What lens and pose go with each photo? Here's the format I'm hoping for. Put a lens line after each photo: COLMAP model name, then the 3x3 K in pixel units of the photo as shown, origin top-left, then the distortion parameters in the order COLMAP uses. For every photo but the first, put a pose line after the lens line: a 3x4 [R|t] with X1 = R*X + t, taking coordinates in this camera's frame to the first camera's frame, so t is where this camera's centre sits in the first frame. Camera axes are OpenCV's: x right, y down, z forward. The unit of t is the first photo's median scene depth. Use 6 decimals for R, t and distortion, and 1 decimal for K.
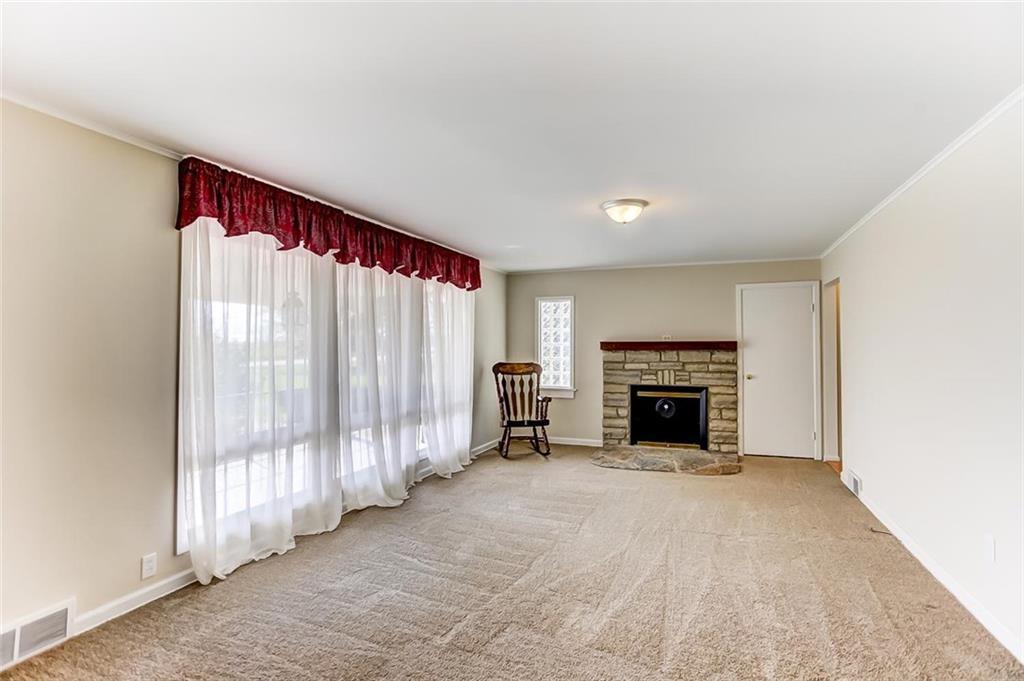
lens RADIAL K [[505.7, 0, 517.2], [0, 505.7, 330.4], [0, 0, 1]] dist [-0.002498, -0.000061]
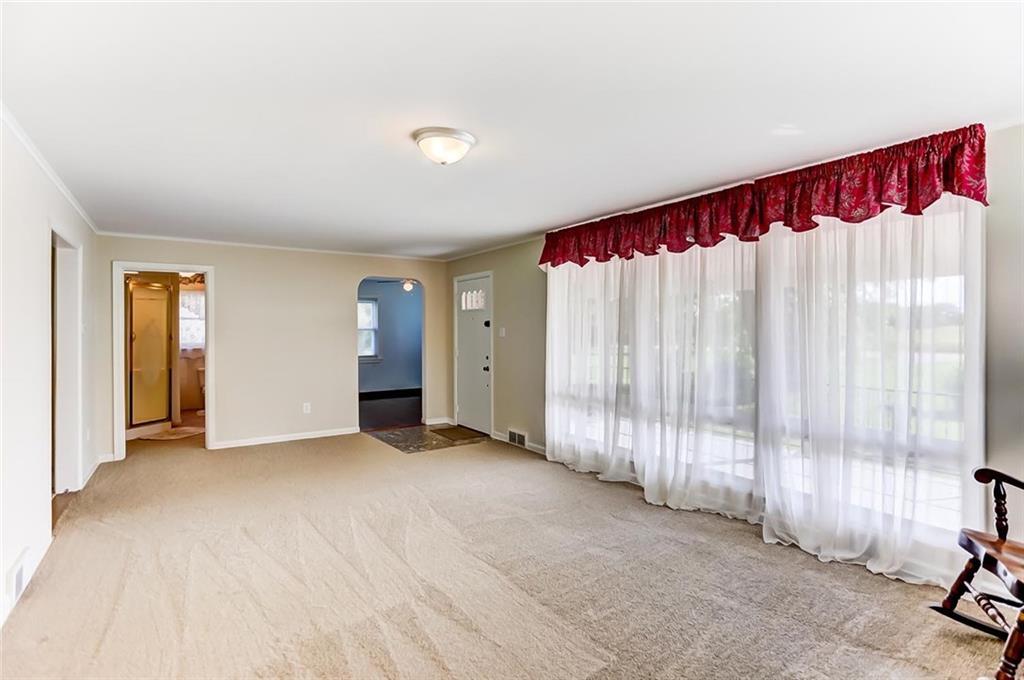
lens RADIAL K [[505.7, 0, 517.2], [0, 505.7, 329.9], [0, 0, 1]] dist [-0.002498, -0.000061]
pose [[-0.551988, -0.002402, -0.833849, 0.665206], [0.024968, 0.999500, -0.019408, 0.036547], [0.833478, -0.031533, -0.551652, 1.283102]]
